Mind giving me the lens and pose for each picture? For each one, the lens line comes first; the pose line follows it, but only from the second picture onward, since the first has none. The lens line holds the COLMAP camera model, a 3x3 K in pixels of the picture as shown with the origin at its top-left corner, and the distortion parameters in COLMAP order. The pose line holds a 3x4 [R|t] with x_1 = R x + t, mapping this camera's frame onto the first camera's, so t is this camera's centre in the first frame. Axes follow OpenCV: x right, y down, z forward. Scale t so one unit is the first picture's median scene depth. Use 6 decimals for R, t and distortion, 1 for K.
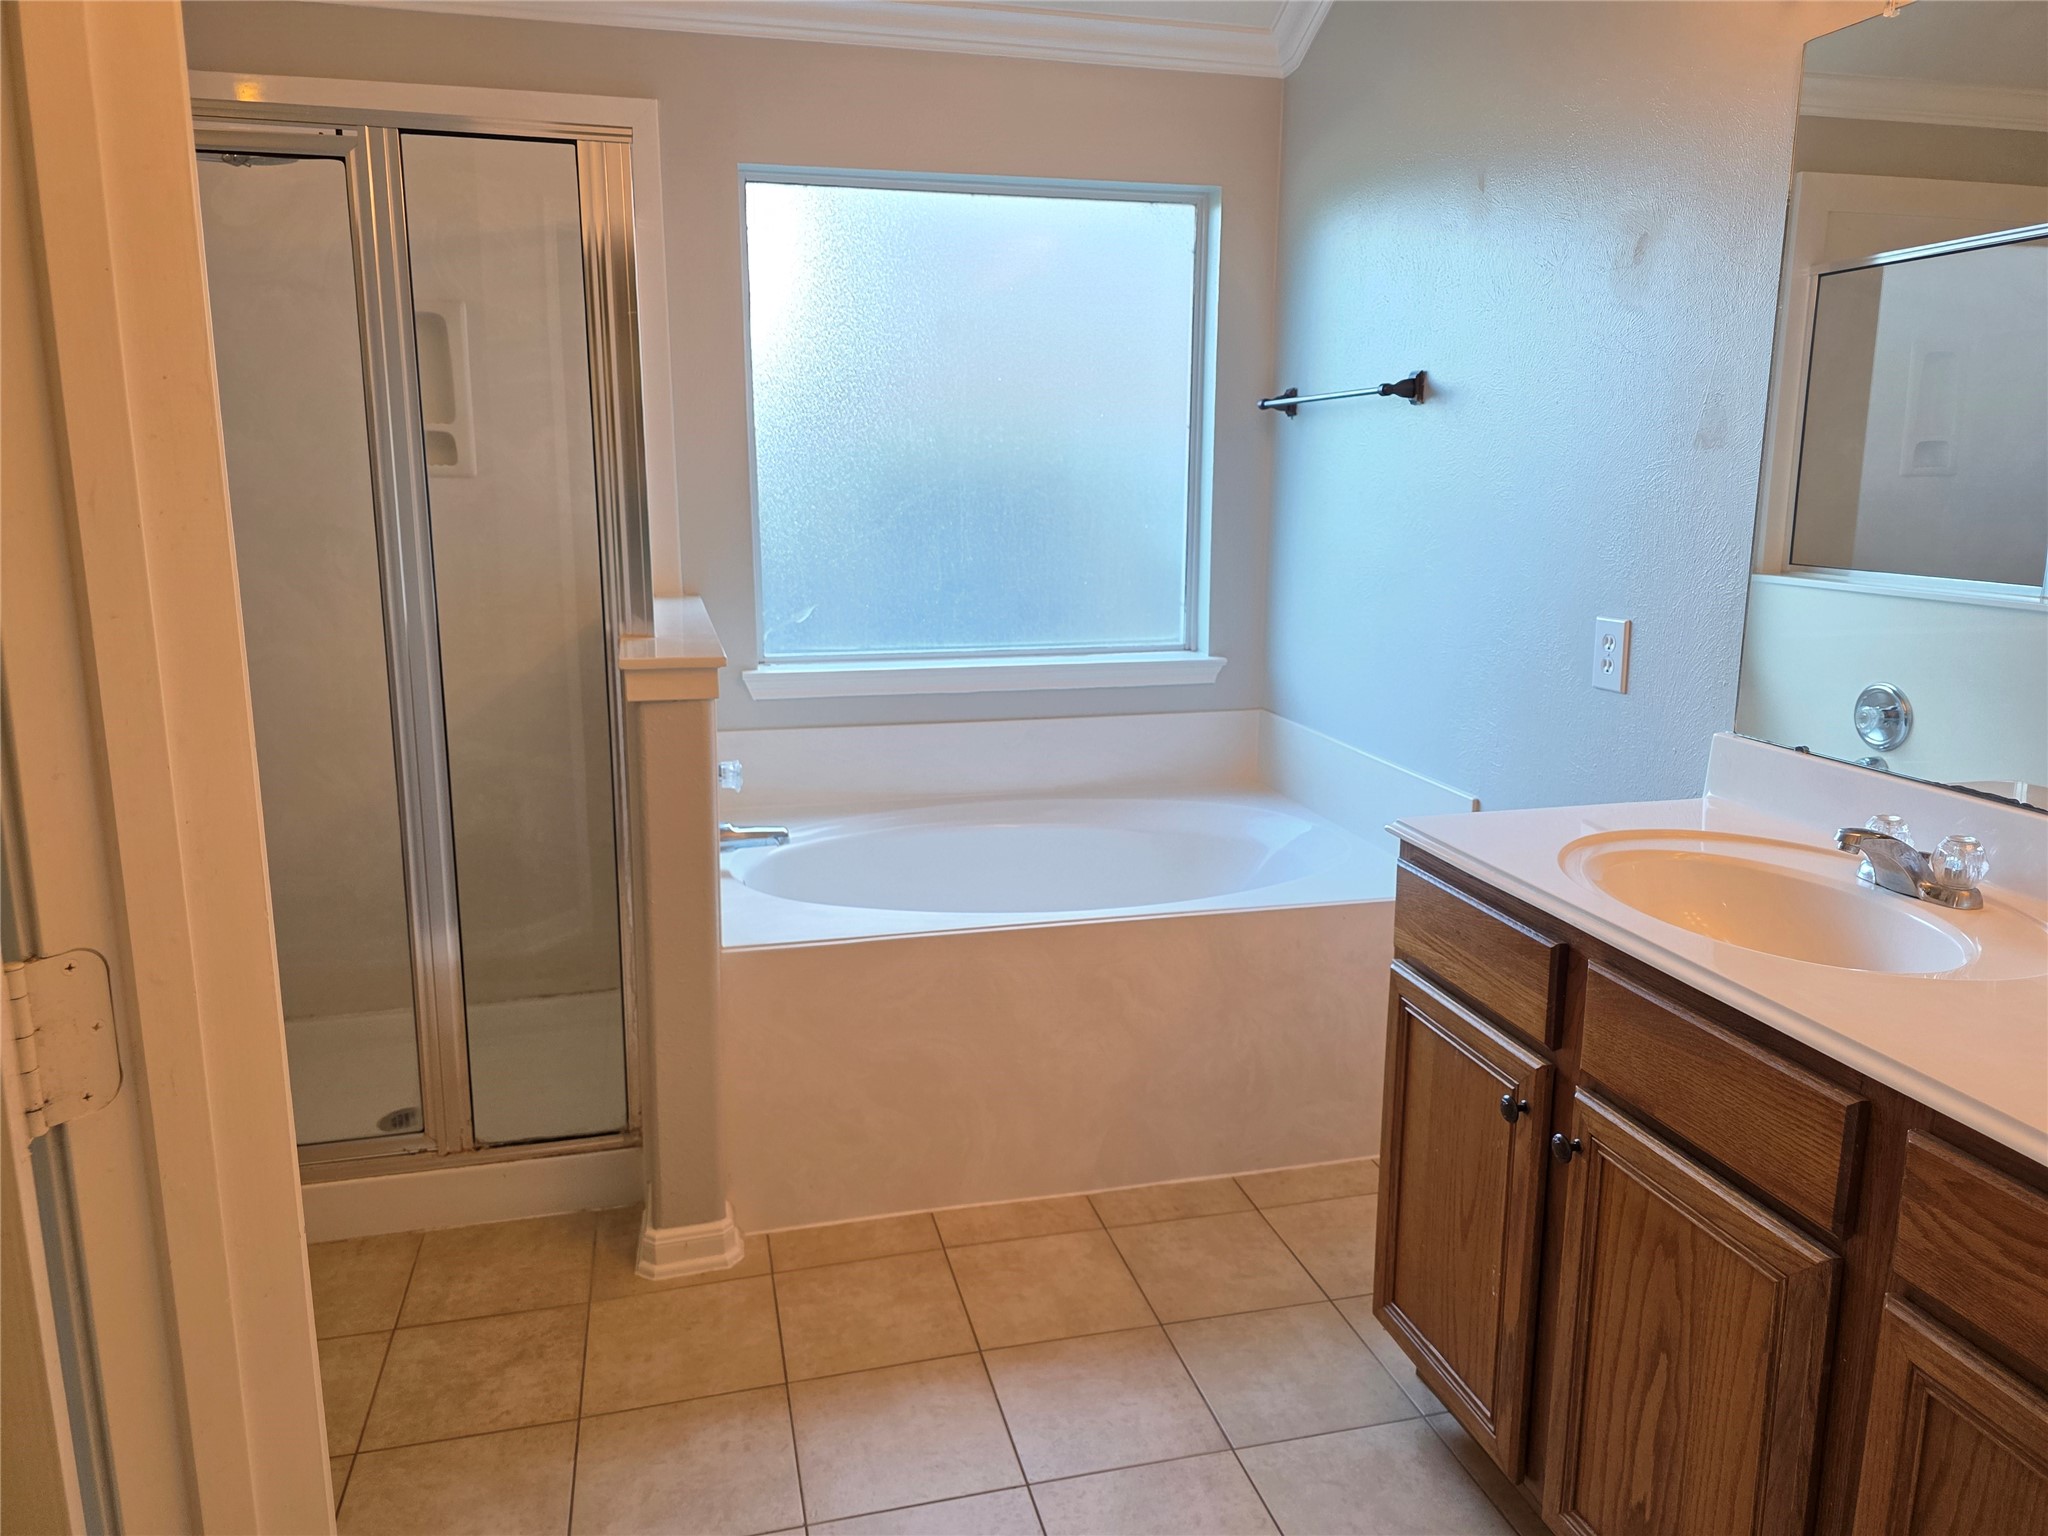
lens RADIAL K [[1390.5, 0, 1025.5], [0, 1390.5, 746.8], [0, 0, 1]] dist [0.055892, -0.059330]
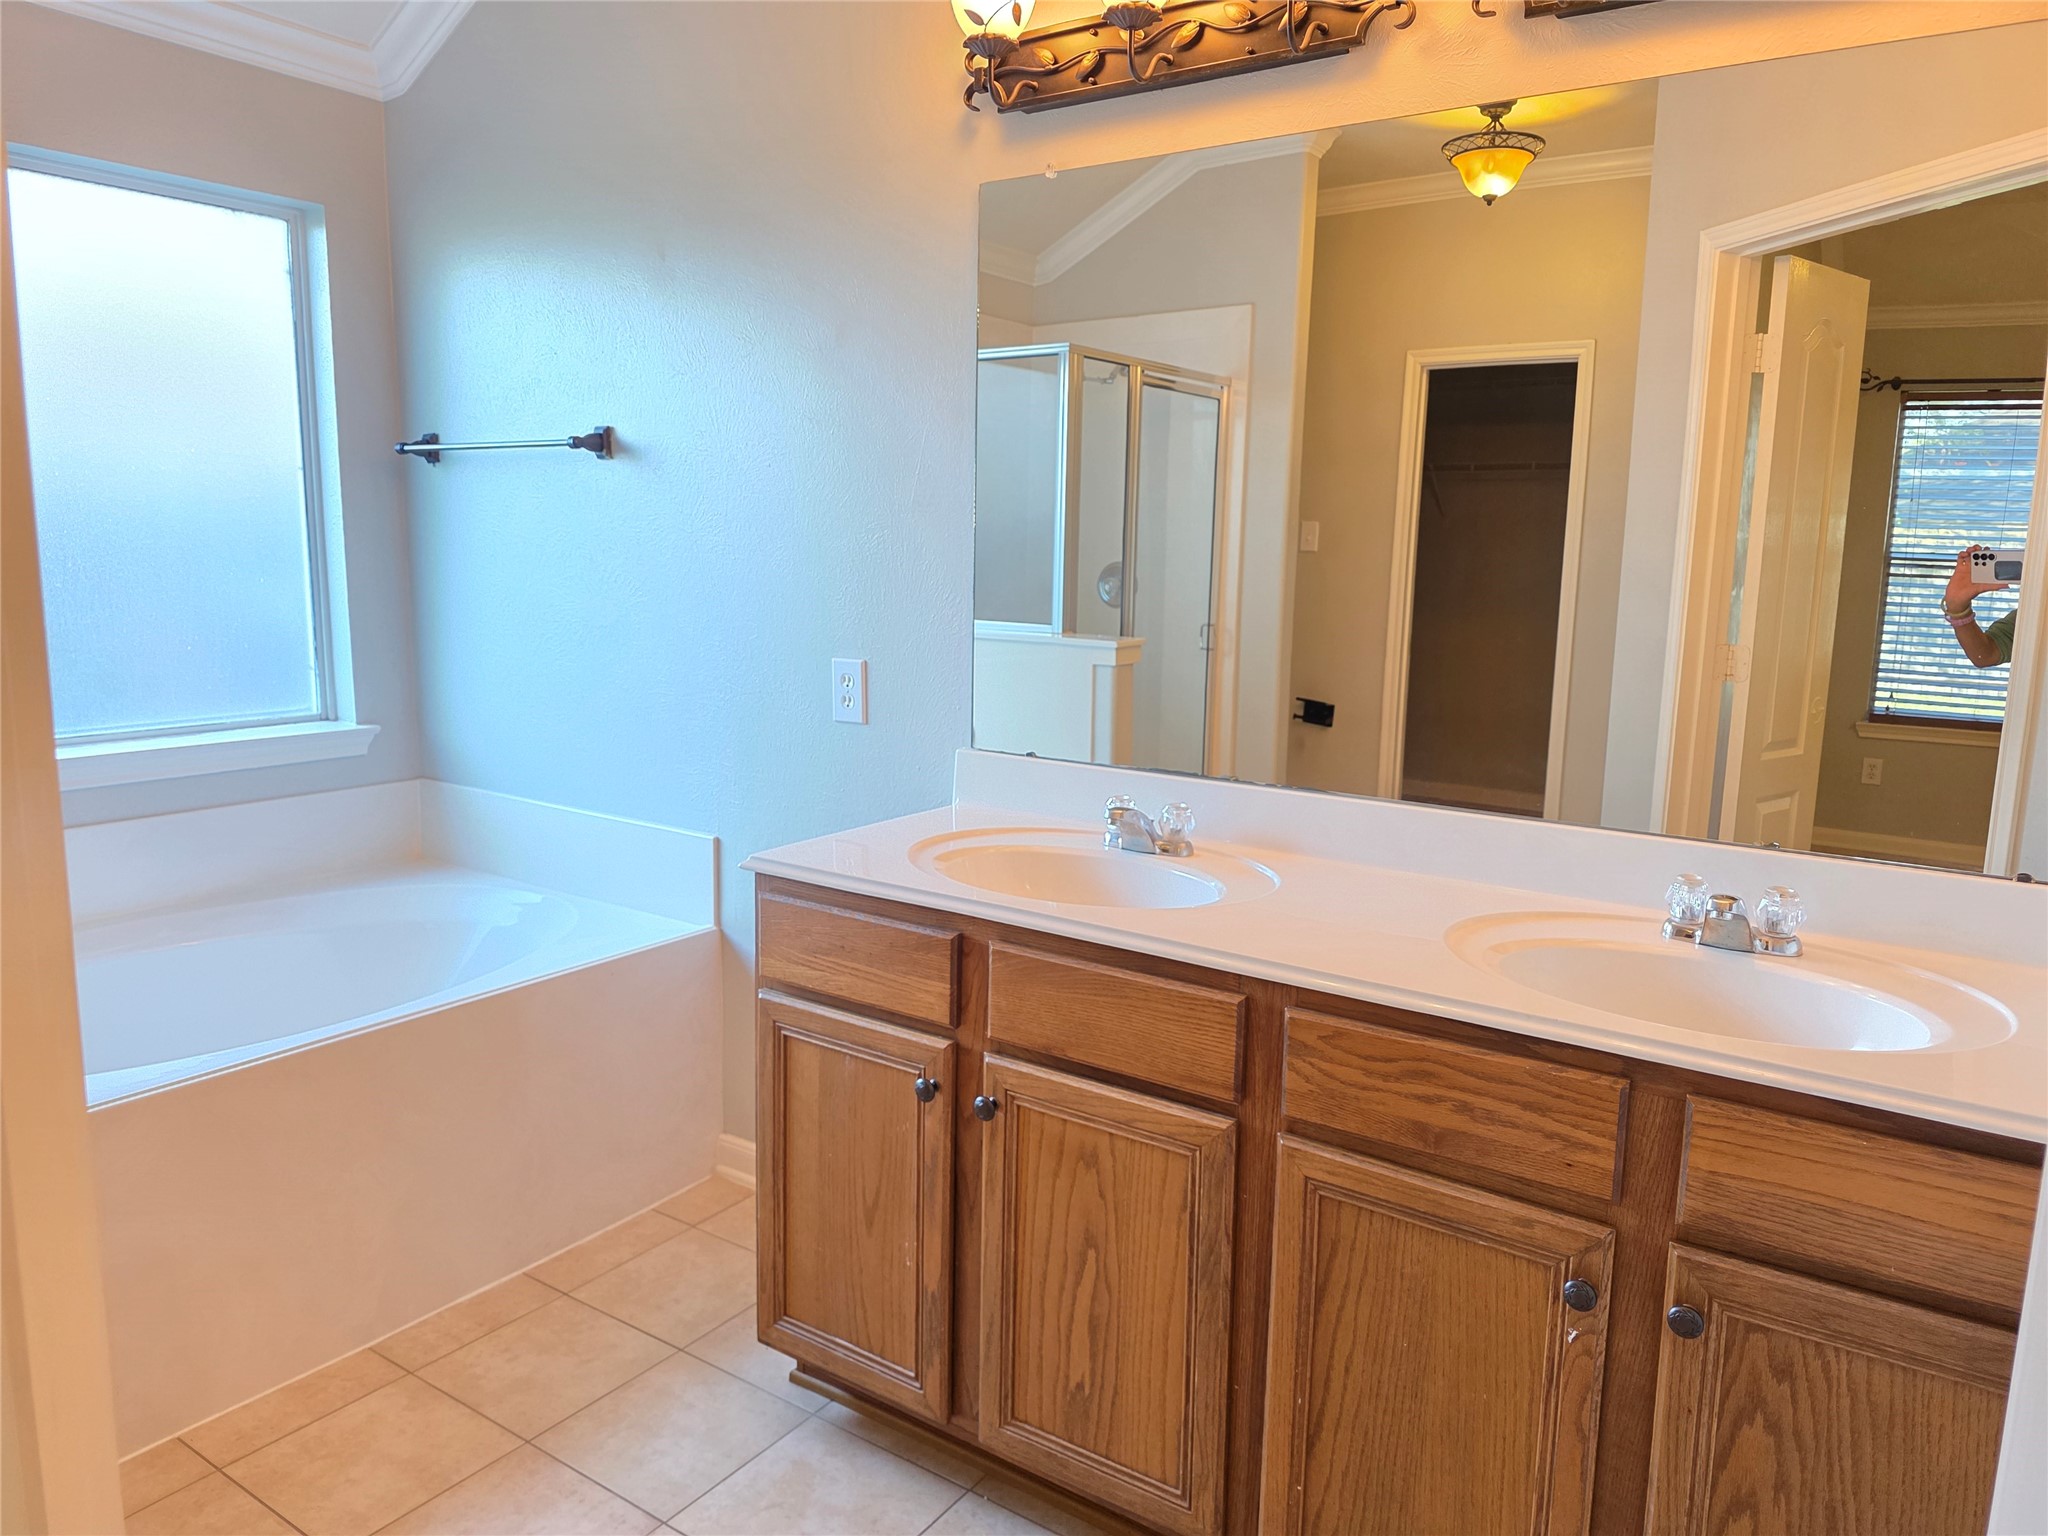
lens RADIAL K [[1401.4, 0, 1024.0], [0, 1401.4, 768.0], [0, 0, 1]] dist [0.028470, -0.000994]
pose [[0.755223, -0.092083, 0.648968, -0.304914], [0.110134, 0.993834, 0.012851, -0.004189], [-0.646149, 0.061768, 0.760708, 0.078117]]
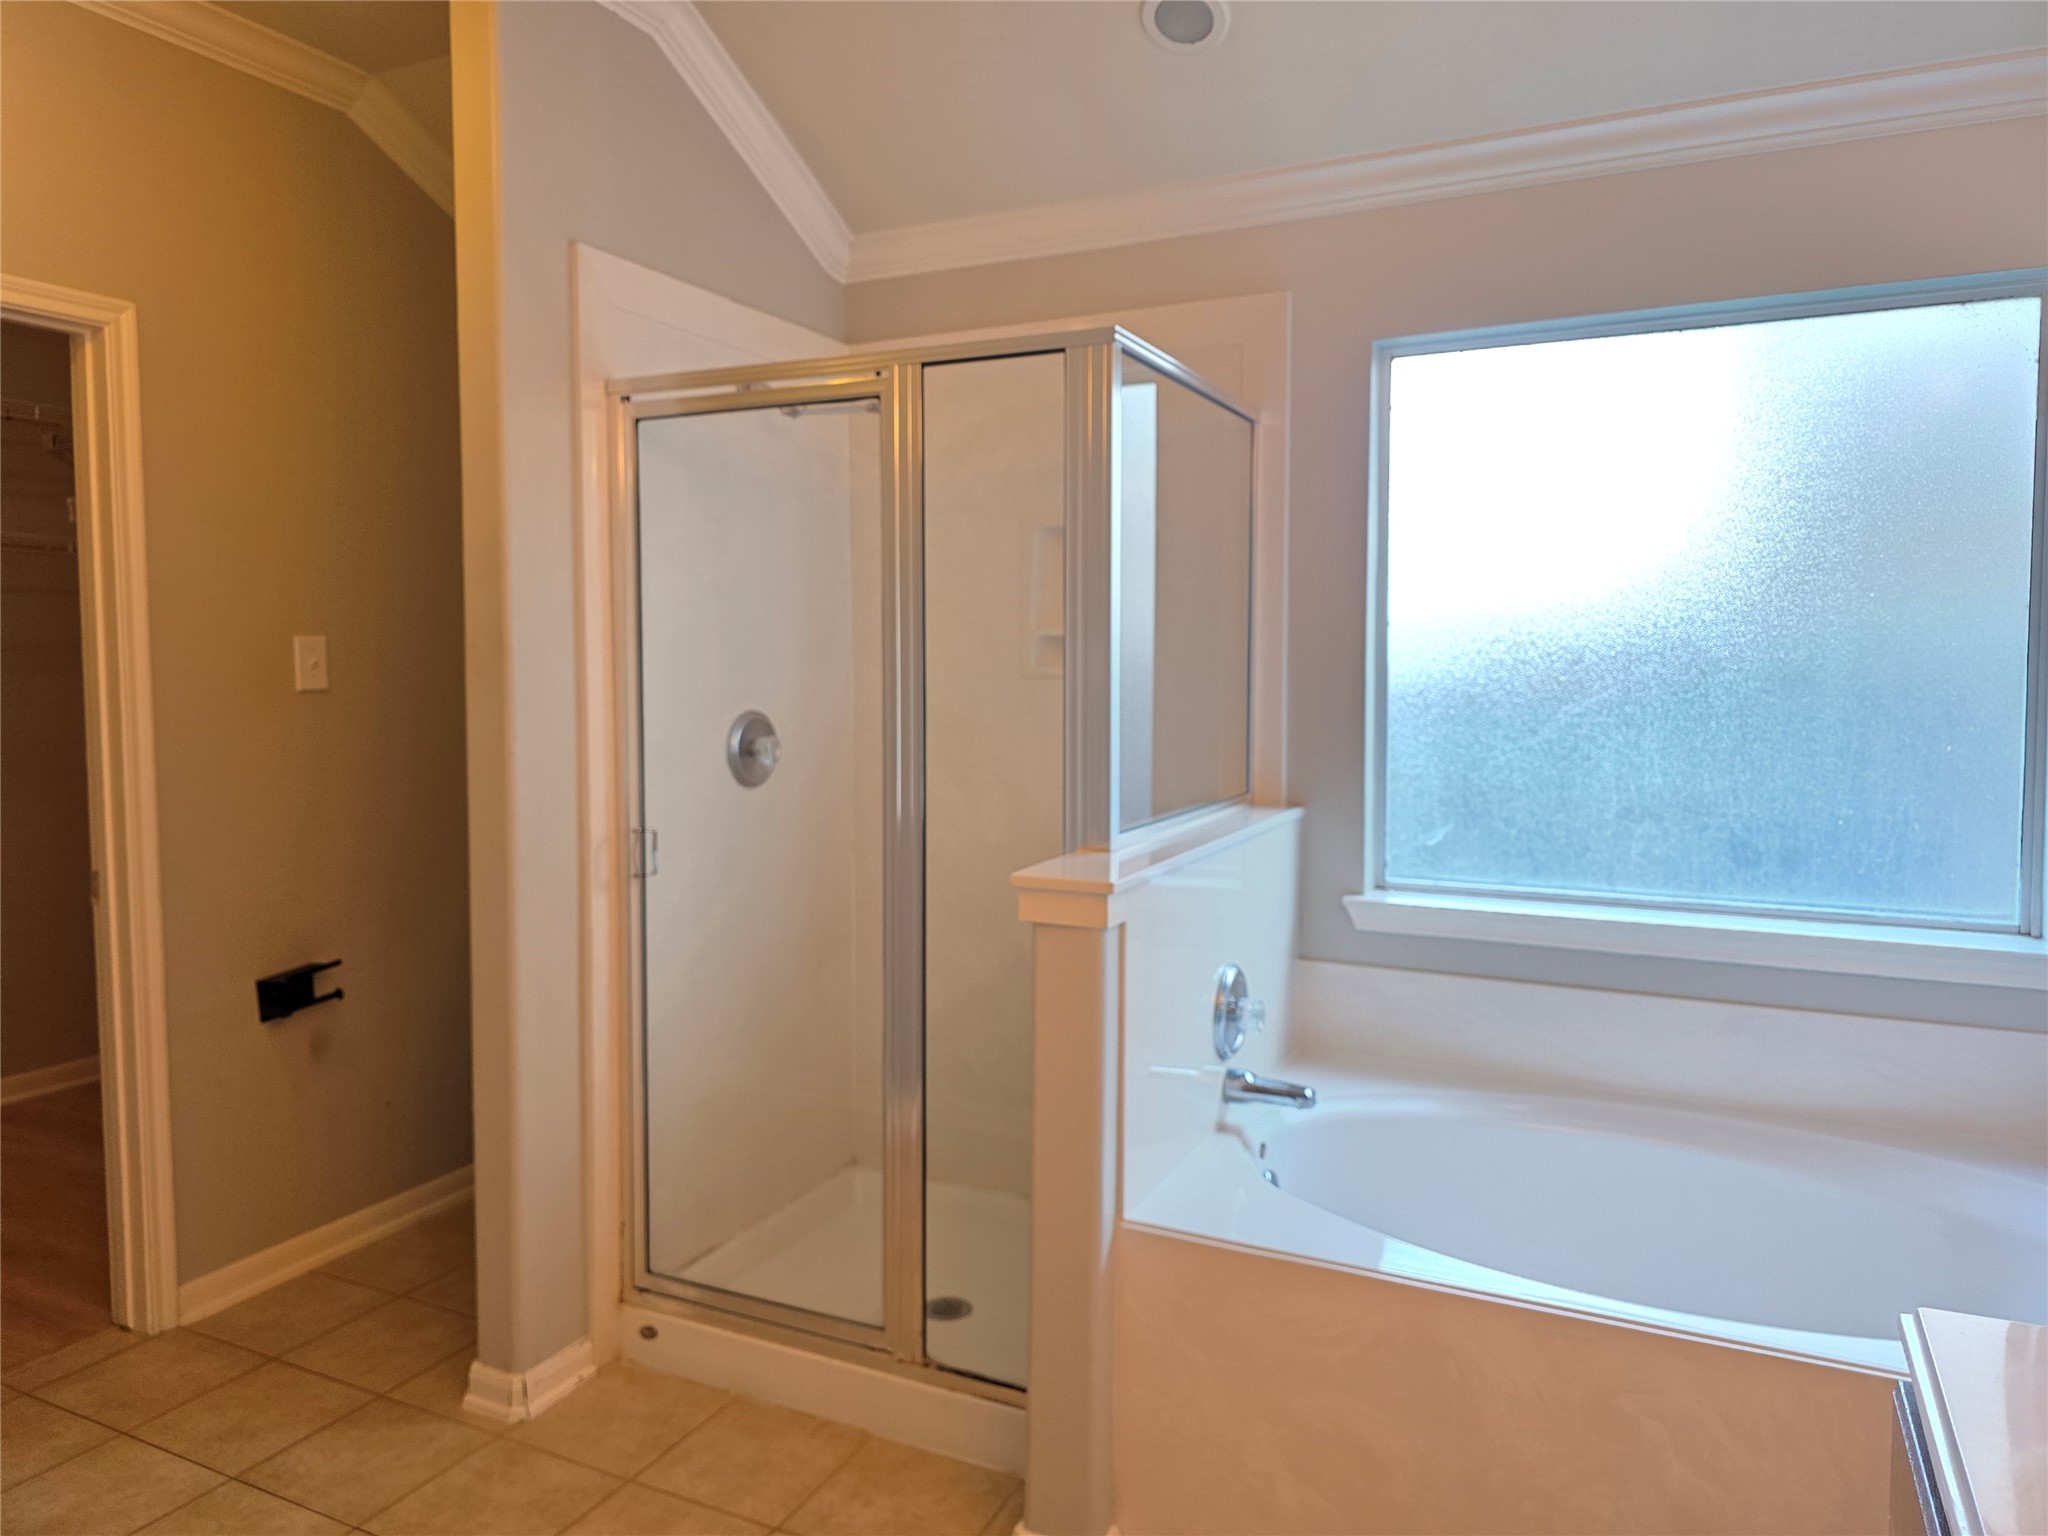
lens RADIAL K [[1393.9, 0, 1024.0], [0, 1393.9, 768.0], [0, 0, 1]] dist [0.053378, 0.000319]
pose [[0.756886, 0.045744, -0.651944, 0.450387], [-0.119149, 0.990488, -0.068831, -0.103698], [0.642594, 0.129776, 0.755137, 0.414553]]
